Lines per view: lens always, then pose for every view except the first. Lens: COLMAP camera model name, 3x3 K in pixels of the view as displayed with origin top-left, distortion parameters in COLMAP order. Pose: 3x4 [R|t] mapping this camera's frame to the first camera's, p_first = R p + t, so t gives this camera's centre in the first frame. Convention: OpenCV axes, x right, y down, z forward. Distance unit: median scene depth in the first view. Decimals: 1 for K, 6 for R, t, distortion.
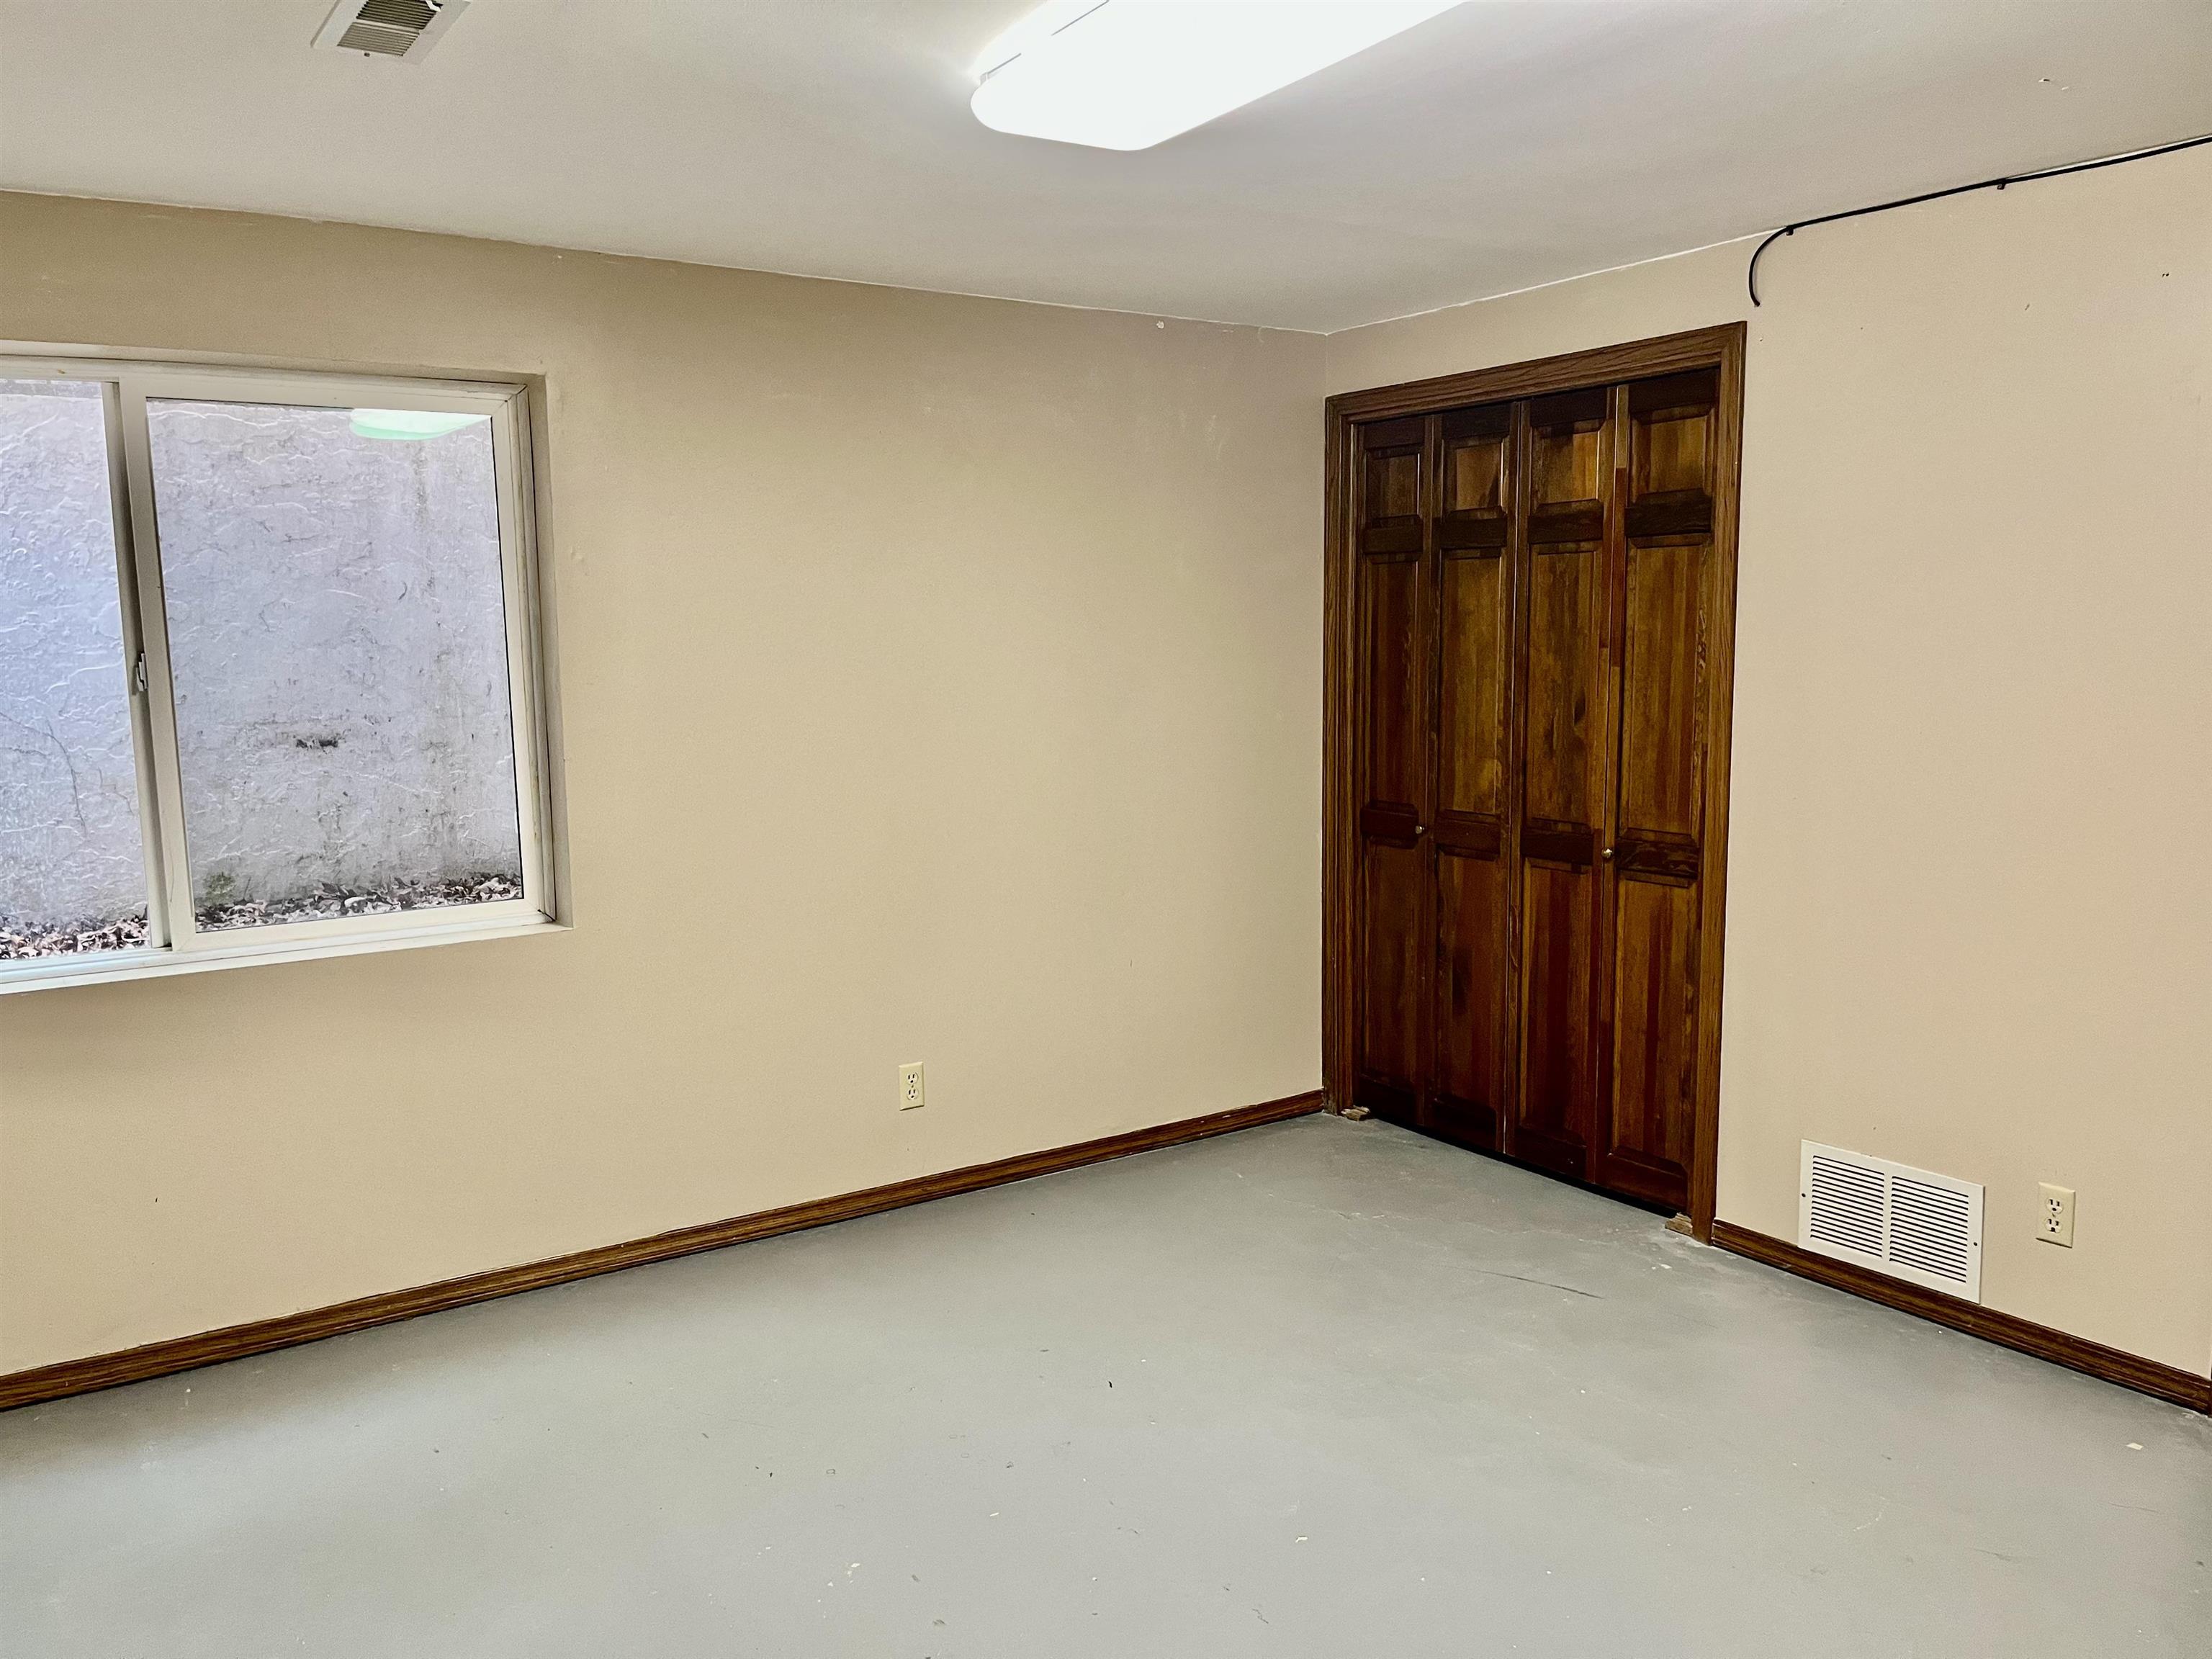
lens RADIAL K [[1668.7, 0, 1108.0], [0, 1668.7, 821.3], [0, 0, 1]] dist [0.079731, -0.109400]
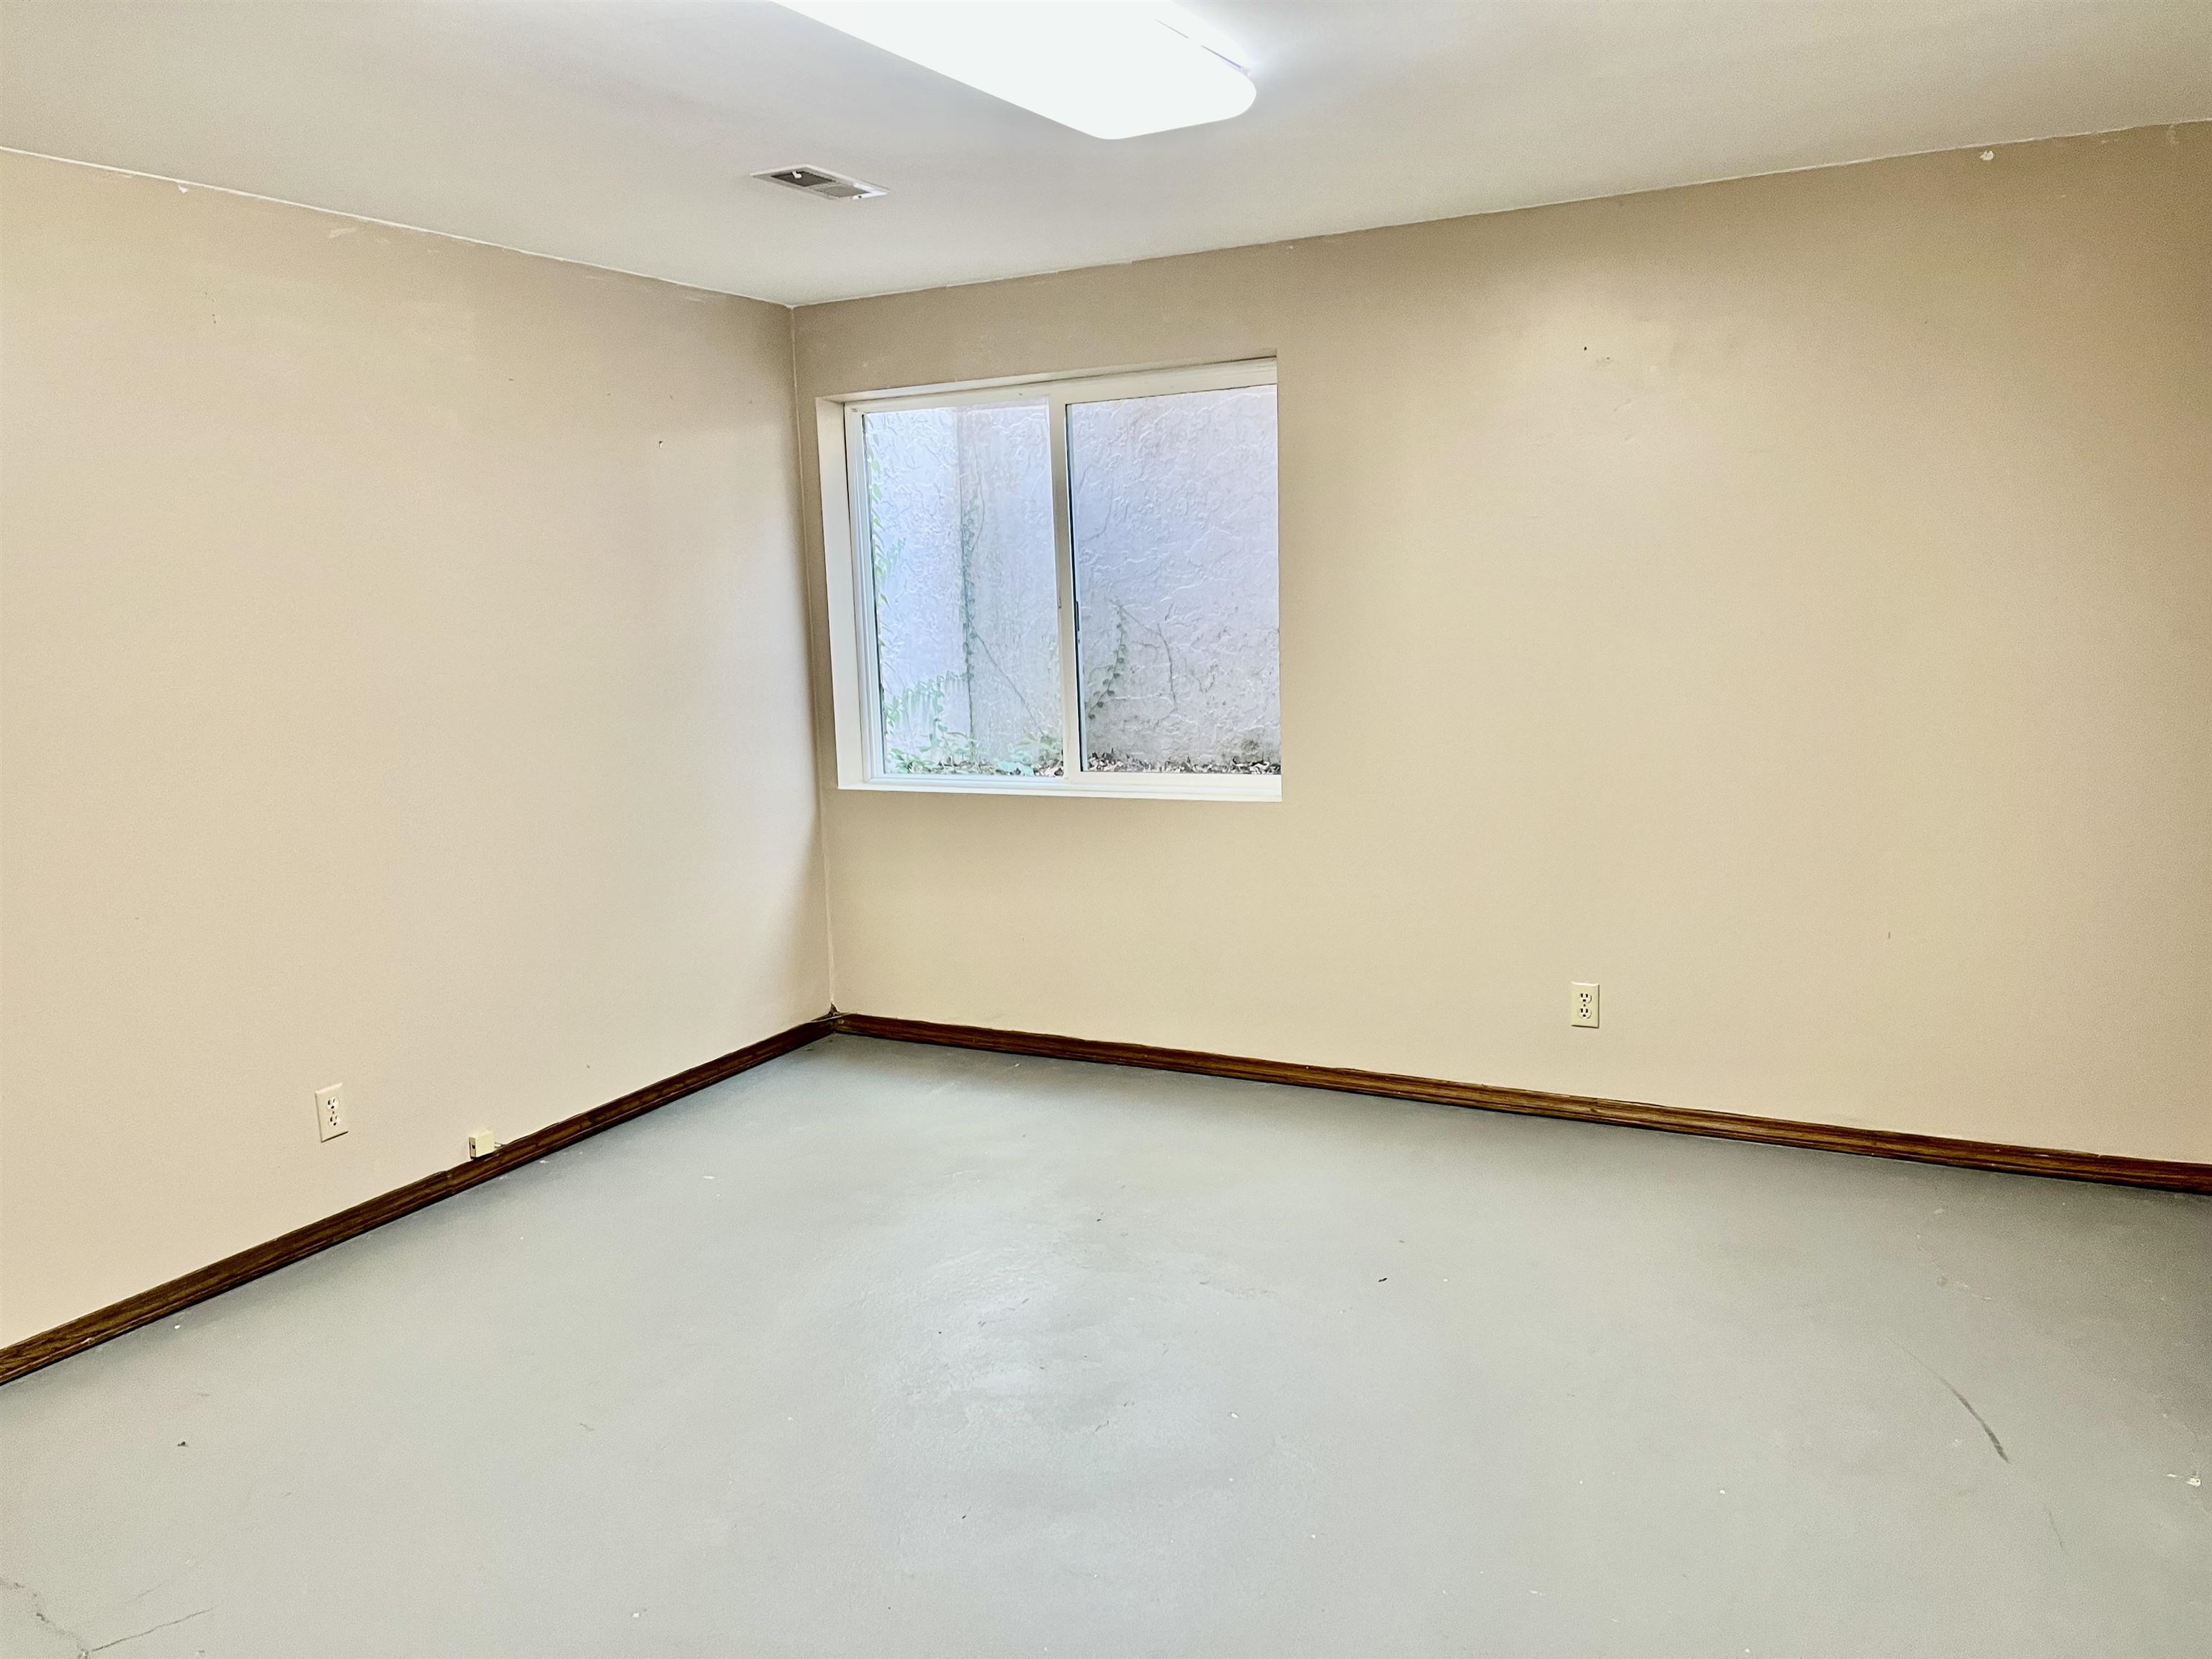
lens RADIAL K [[1668.7, 0, 1104.7], [0, 1668.7, 843.6], [0, 0, 1]] dist [0.079731, -0.109400]
pose [[0.483749, 0.137705, -0.864305, 0.618988], [-0.072159, 0.990458, 0.117417, -0.037515], [0.872227, 0.005567, 0.489070, 0.258009]]
